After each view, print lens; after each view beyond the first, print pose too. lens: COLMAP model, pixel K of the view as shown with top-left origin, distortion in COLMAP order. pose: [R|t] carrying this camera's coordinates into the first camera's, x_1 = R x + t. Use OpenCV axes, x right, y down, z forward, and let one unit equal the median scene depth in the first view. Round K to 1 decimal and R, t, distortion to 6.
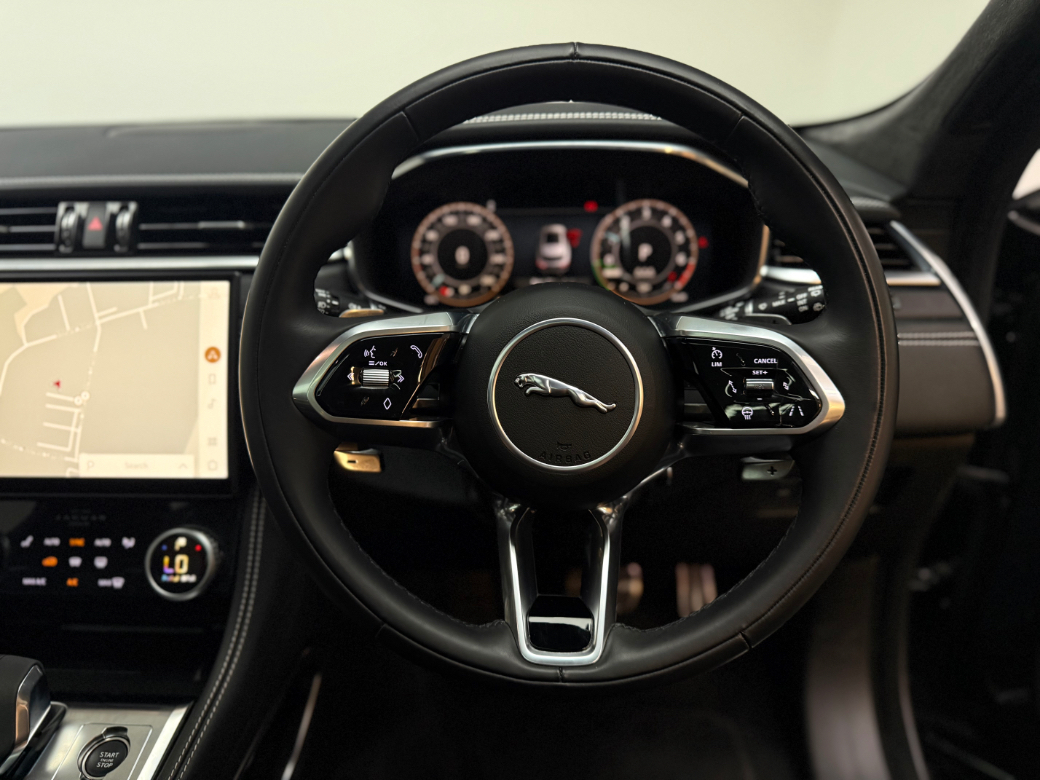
lens RADIAL K [[764.3, 0, 540.7], [0, 764.3, 392.9], [0, 0, 1]] dist [-0.008846, -0.002728]
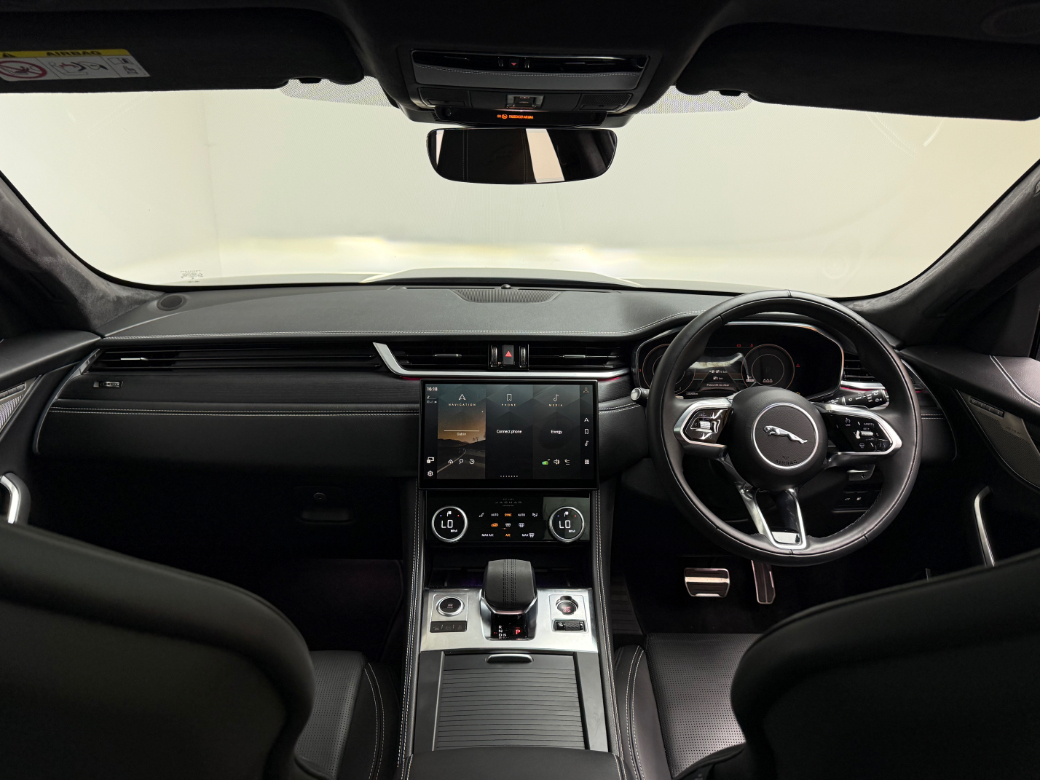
lens RADIAL K [[718.8, 0, 520.0], [0, 718.8, 390.0], [0, 0, 1]] dist [0.097585, -0.000741]
pose [[0.996964, 0.012608, 0.076835, -0.745315], [-0.002855, 0.992059, -0.125743, 0.113422], [-0.077810, 0.125142, 0.989083, -0.903771]]
